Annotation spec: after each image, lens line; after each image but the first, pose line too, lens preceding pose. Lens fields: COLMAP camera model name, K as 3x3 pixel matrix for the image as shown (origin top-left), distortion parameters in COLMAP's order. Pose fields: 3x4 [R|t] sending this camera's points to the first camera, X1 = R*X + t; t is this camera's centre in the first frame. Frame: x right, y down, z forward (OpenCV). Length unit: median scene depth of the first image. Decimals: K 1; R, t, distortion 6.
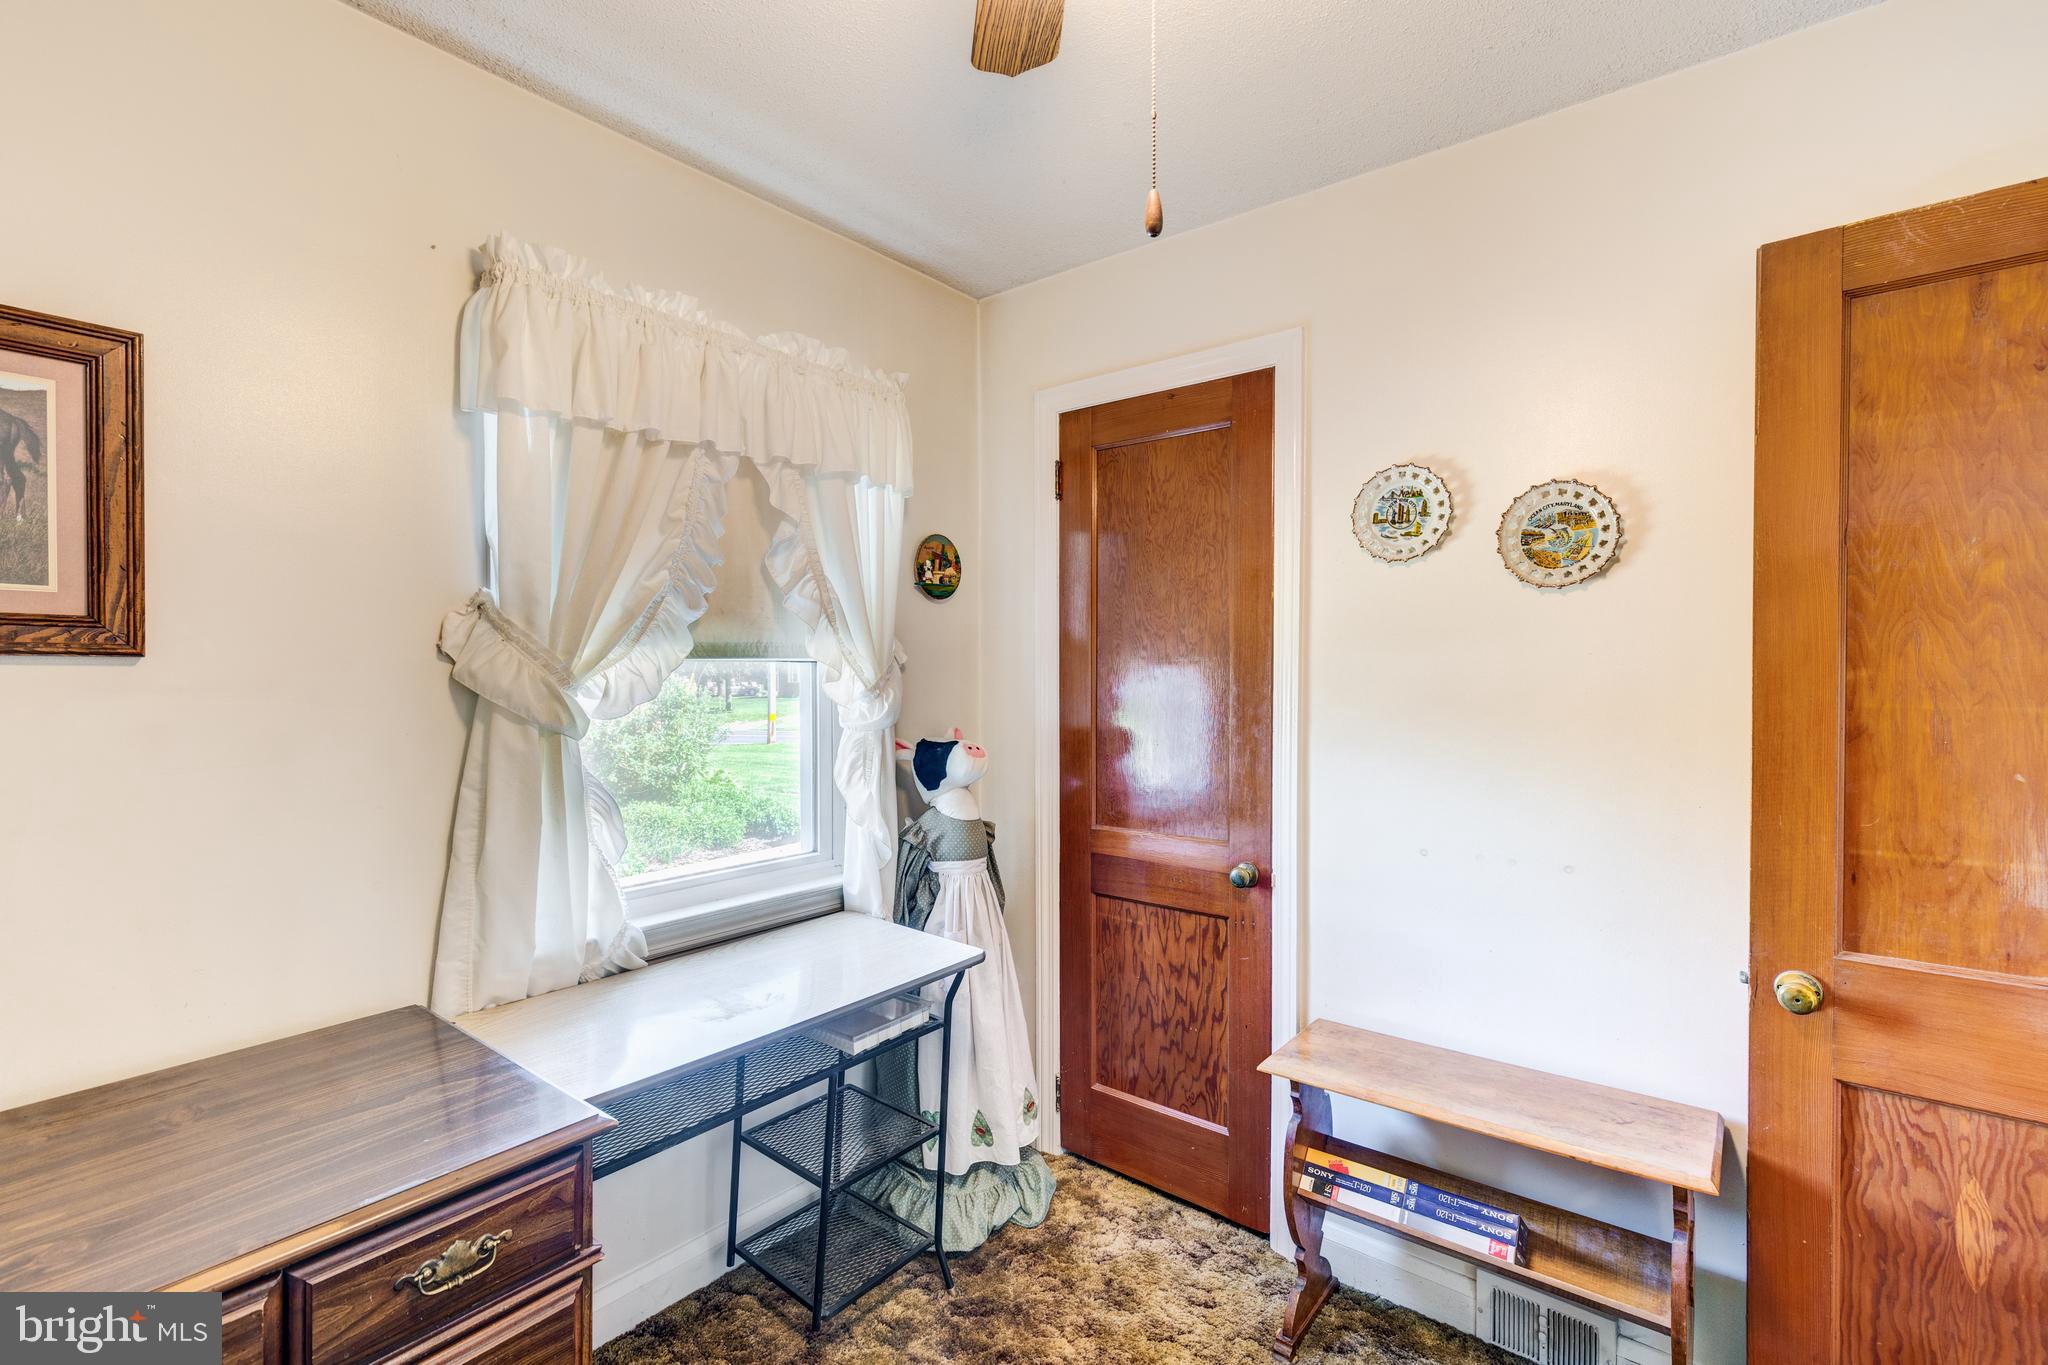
lens RADIAL K [[937.6, 0, 1024.7], [0, 937.6, 687.7], [0, 0, 1]] dist [0.009366, -0.000035]
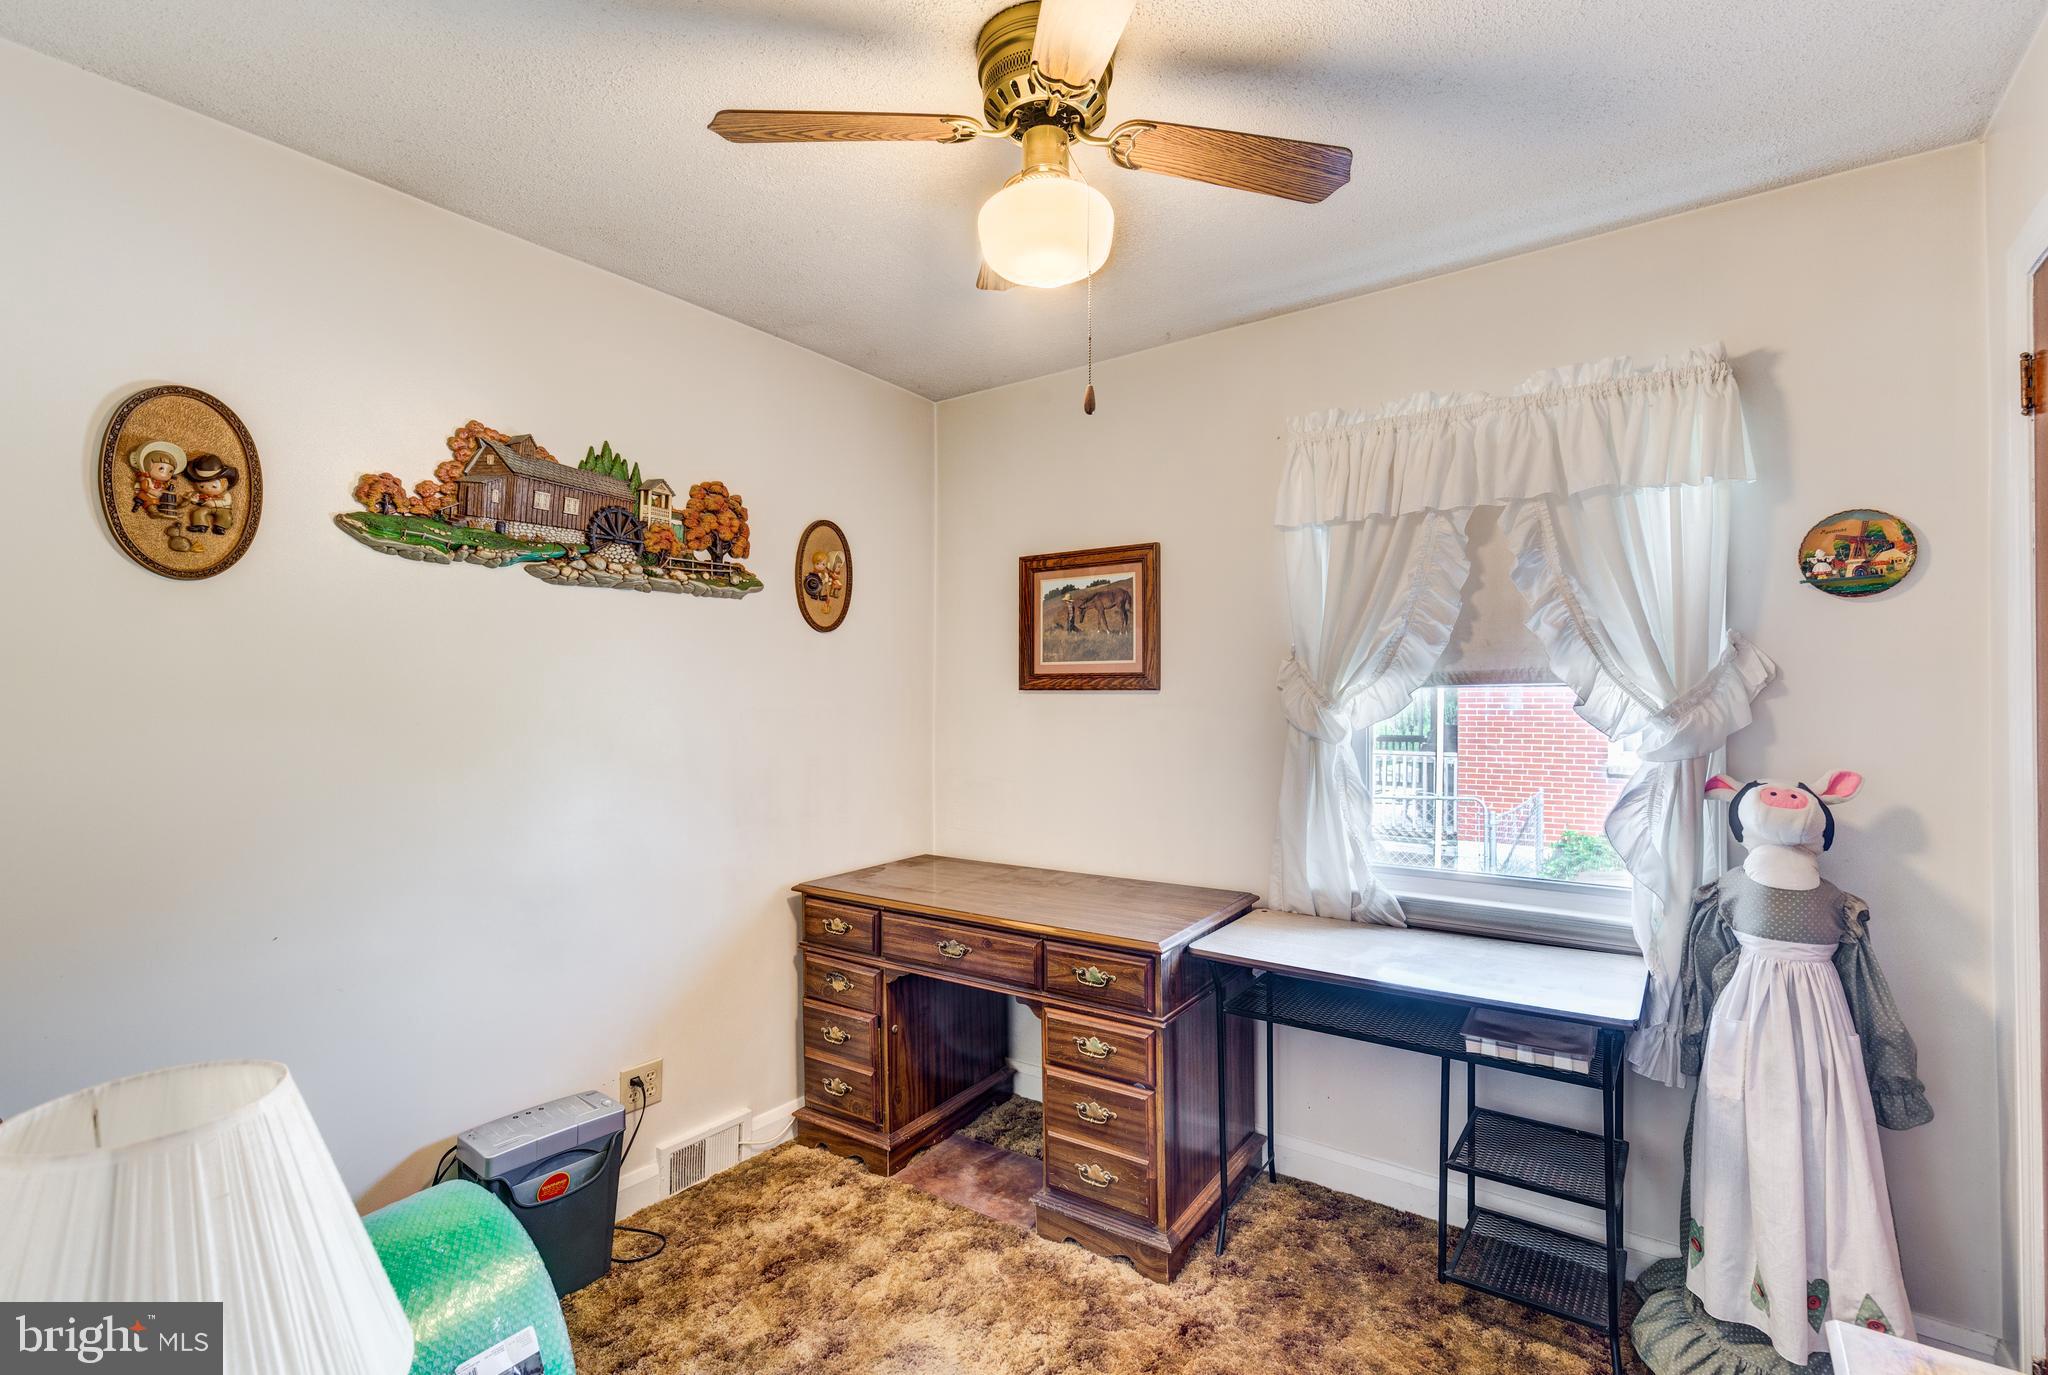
lens RADIAL K [[980.1, 0, 1024.3], [0, 980.1, 703.6], [0, 0, 1]] dist [-0.001943, -0.000286]
pose [[0.029634, 0.000183, -0.999561, 0.943122], [-0.016414, 0.999865, -0.000304, 0.002117], [0.999426, 0.016415, 0.029633, 0.460100]]
